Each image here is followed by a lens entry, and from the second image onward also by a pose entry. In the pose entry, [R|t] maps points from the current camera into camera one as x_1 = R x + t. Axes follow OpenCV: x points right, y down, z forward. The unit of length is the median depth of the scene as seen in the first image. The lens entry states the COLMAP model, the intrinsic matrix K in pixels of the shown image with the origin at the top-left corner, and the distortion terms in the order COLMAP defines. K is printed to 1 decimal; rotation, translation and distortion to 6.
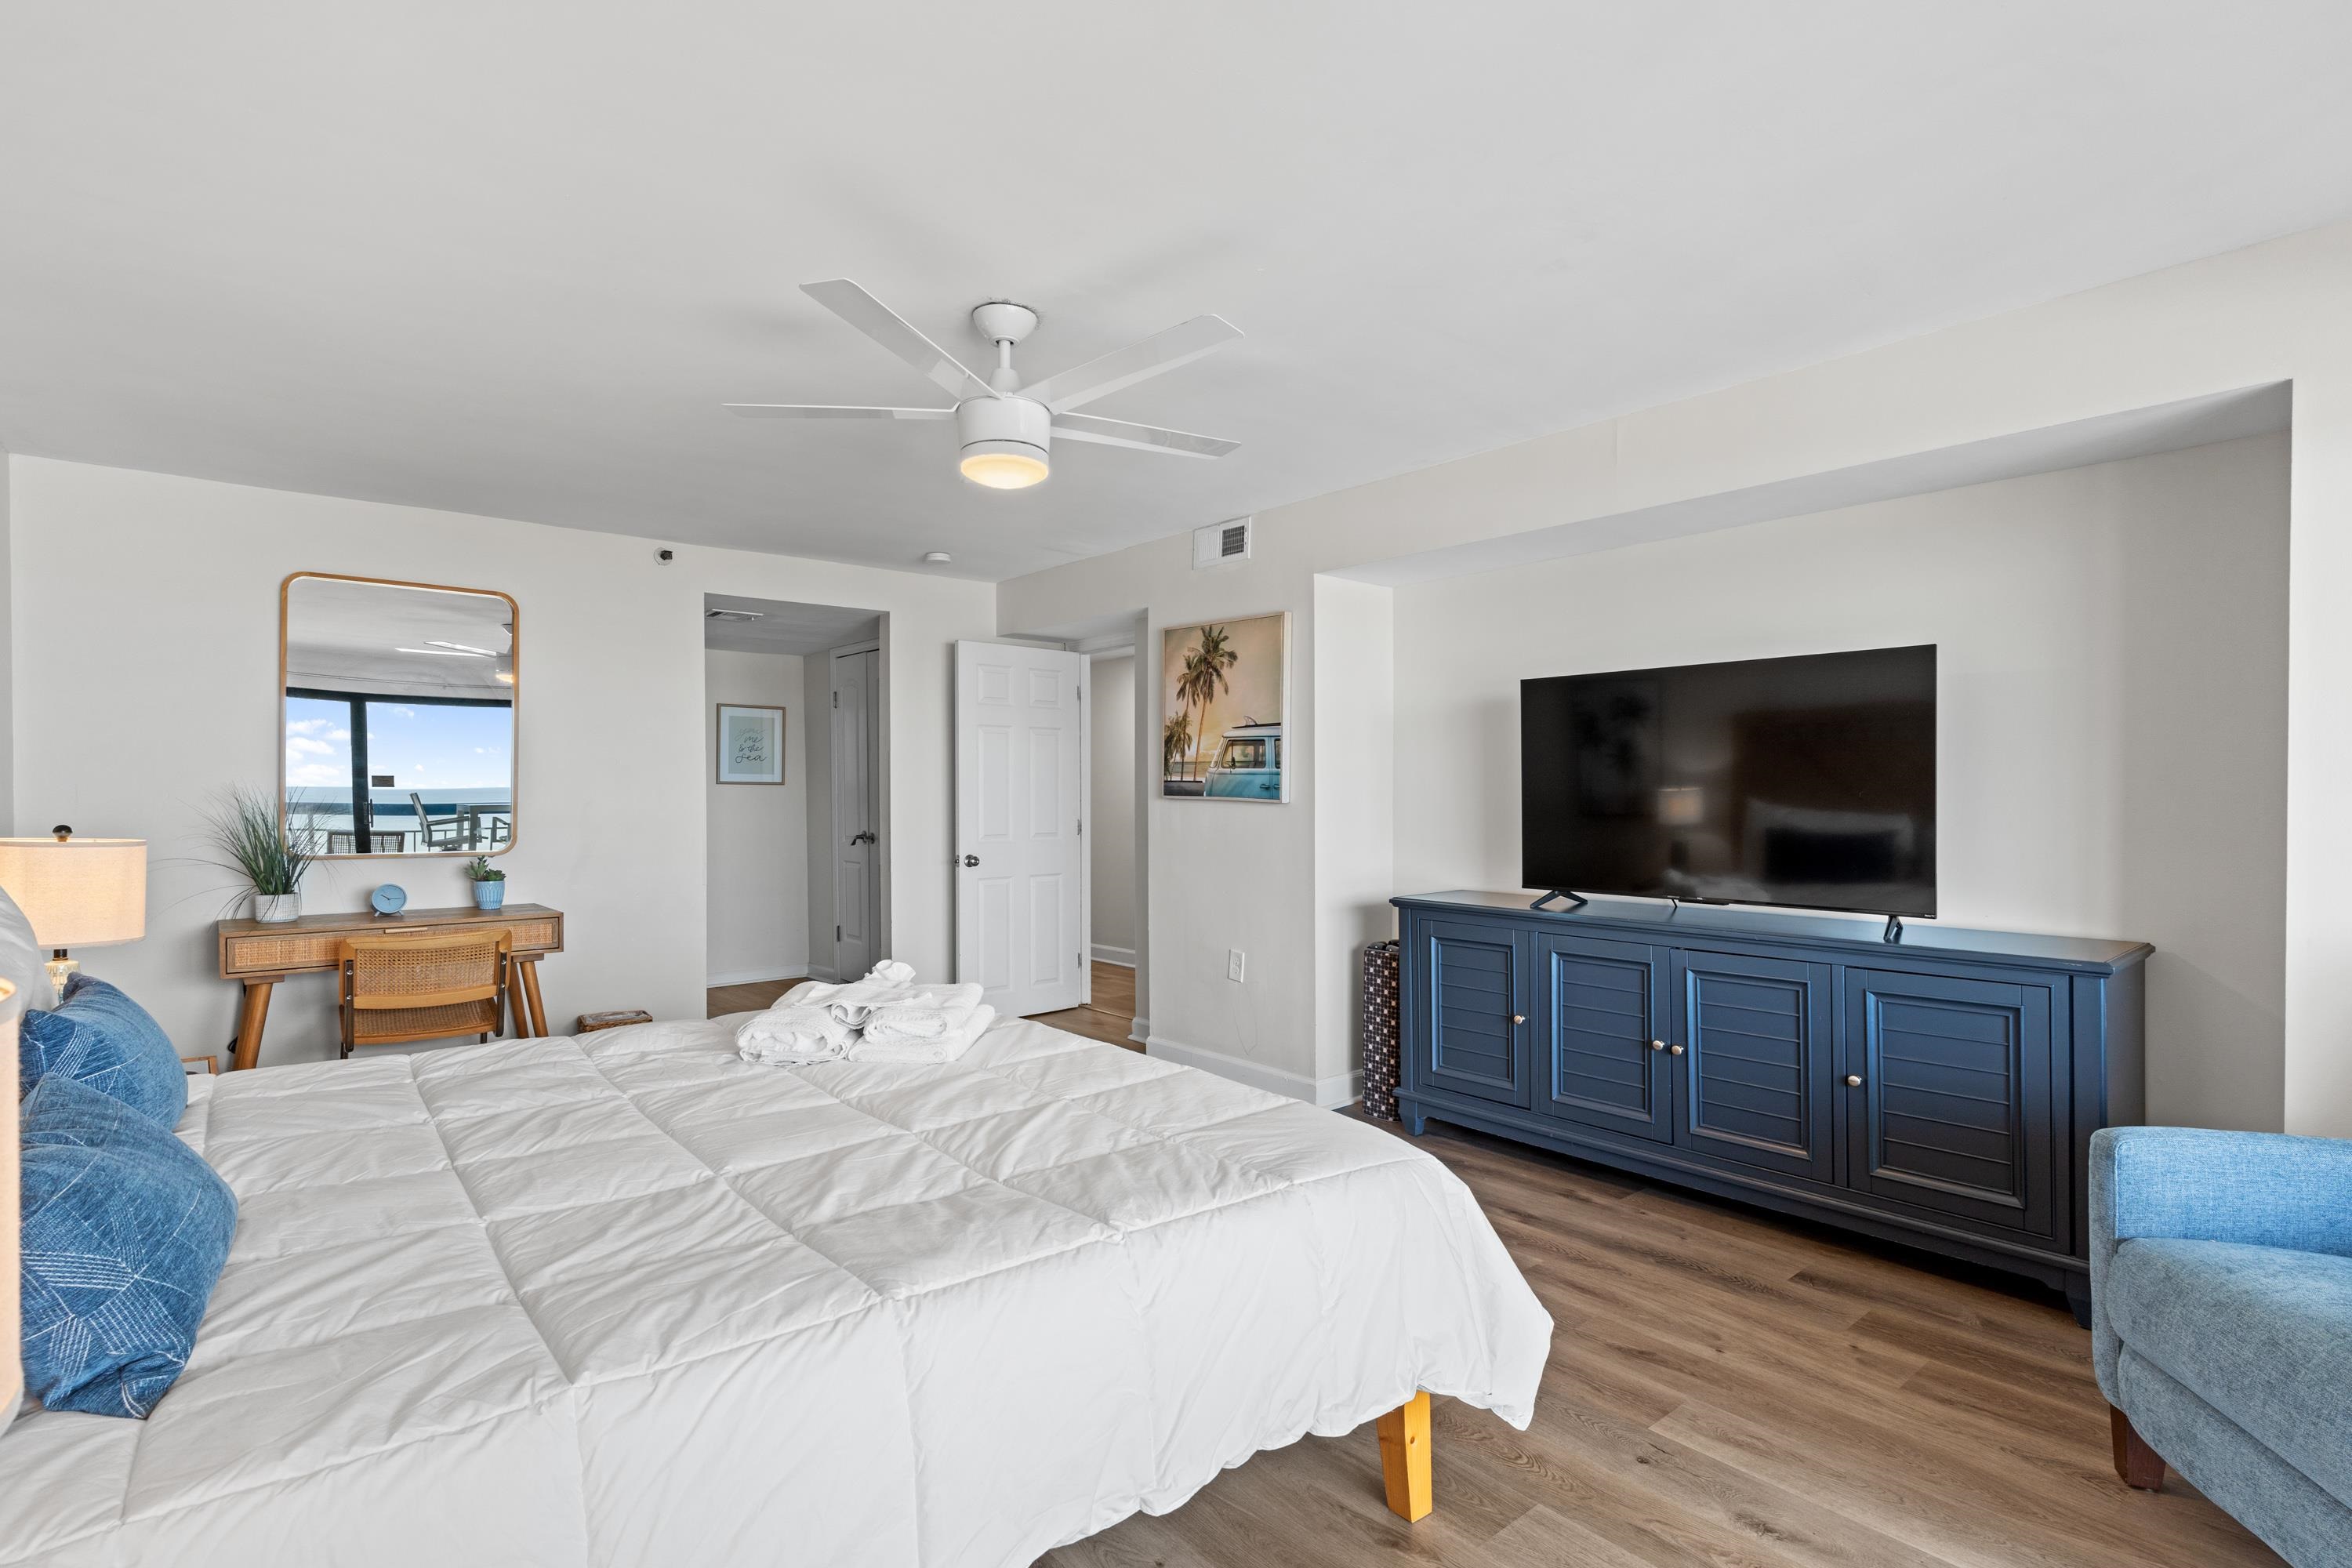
lens RADIAL K [[1143.8, 0, 1172.5], [0, 1143.8, 782.9], [0, 0, 1]] dist [0.019706, 0.000573]
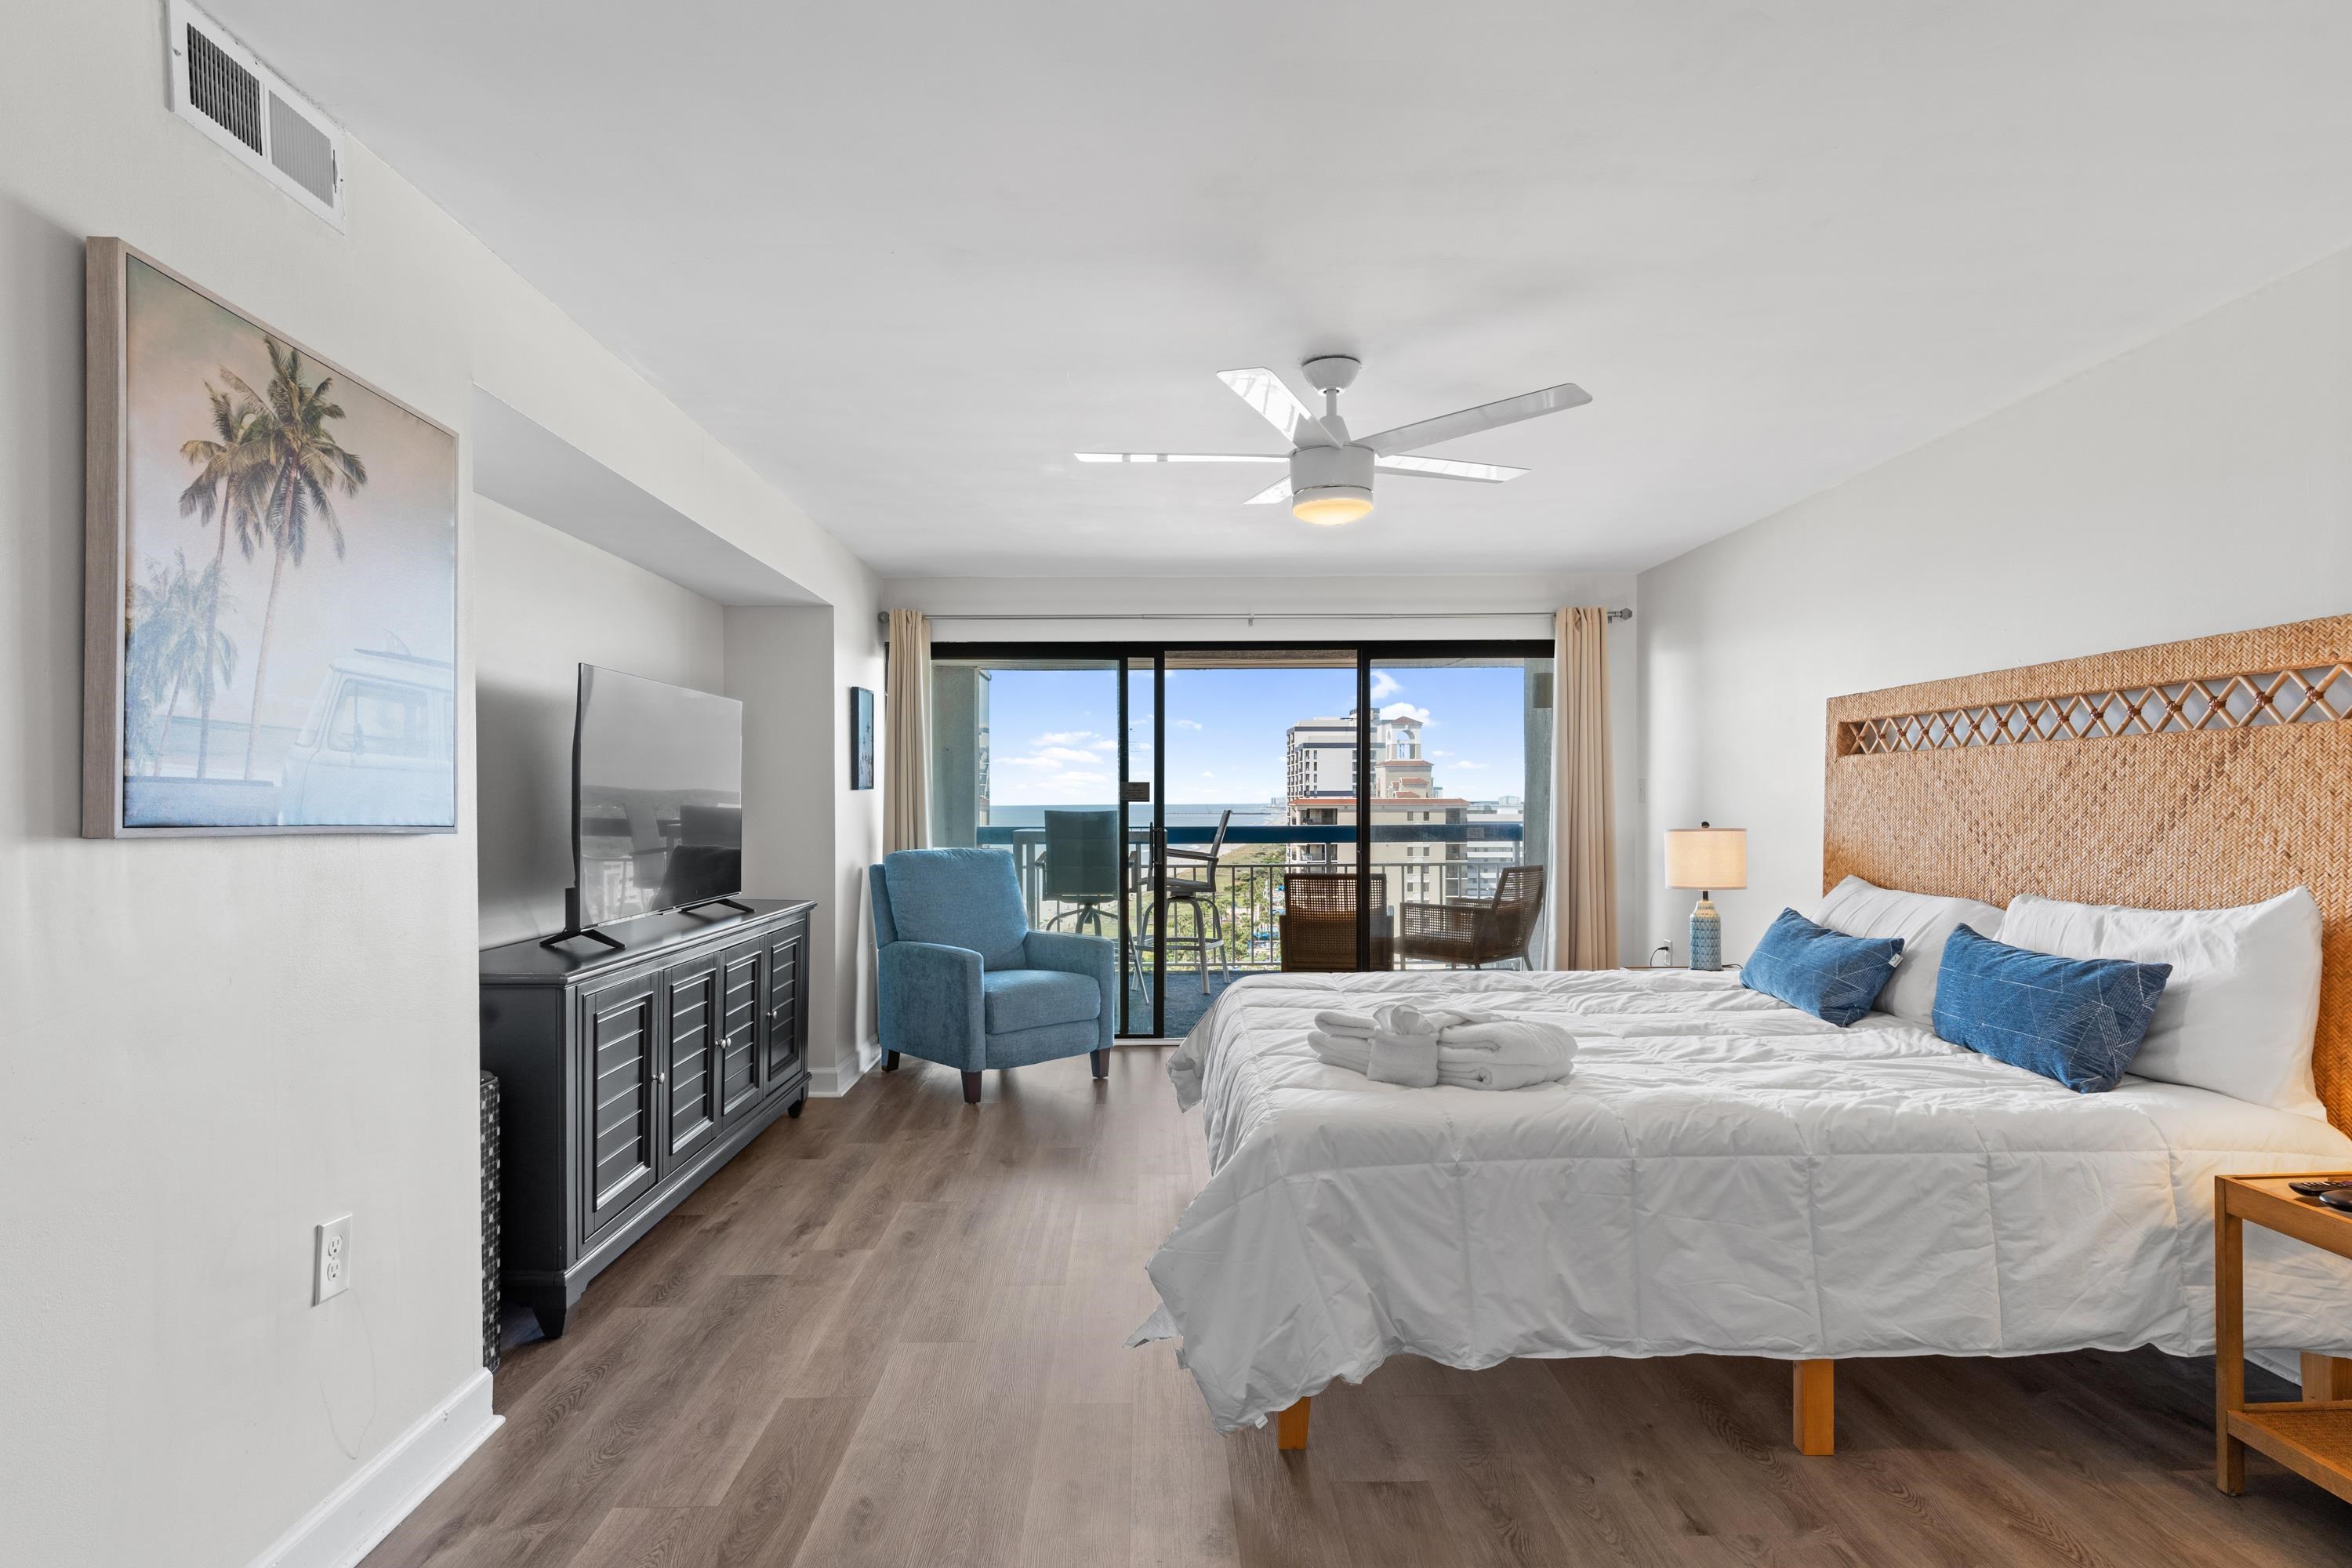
lens RADIAL K [[1196.6, 0, 1176.0], [0, 1196.6, 784.0], [0, 0, 1]] dist [0.004571, -0.000272]
pose [[-0.782129, 0.010937, 0.623021, -0.428544], [-0.001051, 0.999821, -0.018872, 0.005712], [-0.623116, -0.015415, -0.781978, 1.151897]]
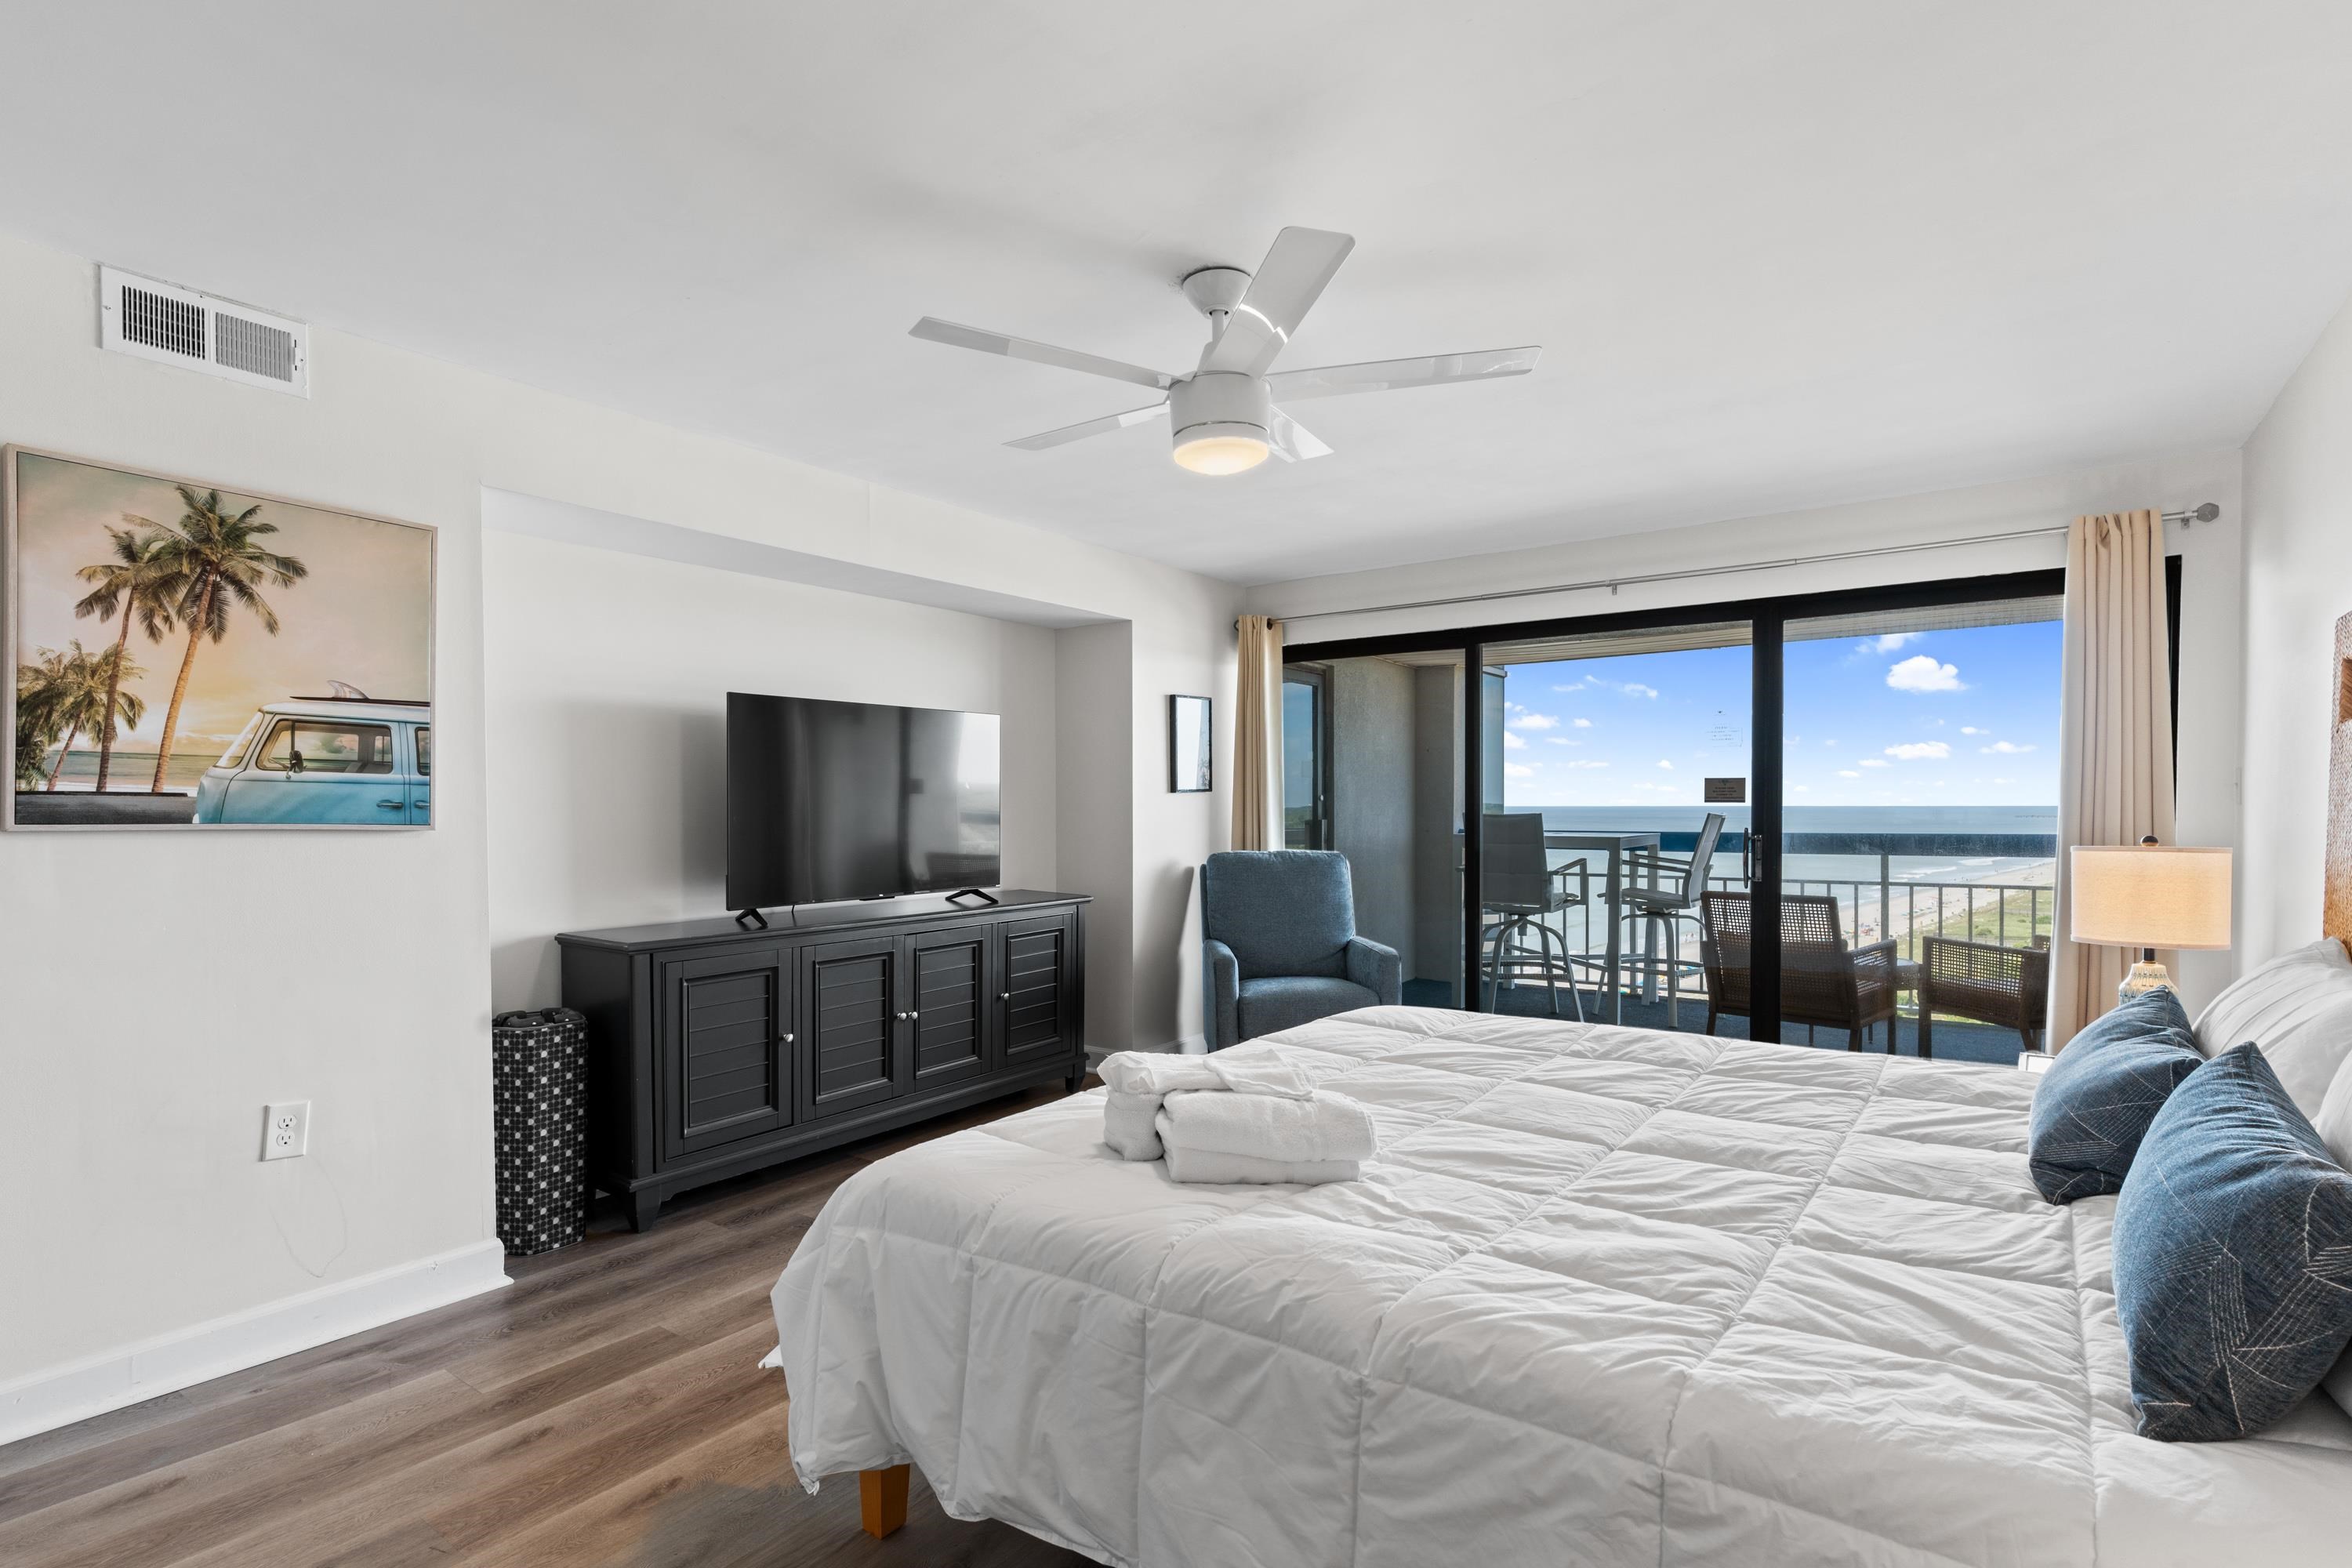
lens RADIAL K [[1137.1, 0, 1193.9], [0, 1137.1, 800.0], [0, 0, 1]] dist [-0.002434, 0.000915]
pose [[-0.261454, 0.005390, 0.965201, -0.589354], [-0.000648, 0.999983, -0.005760, 0.003918], [-0.965216, -0.002132, -0.261446, 0.728162]]
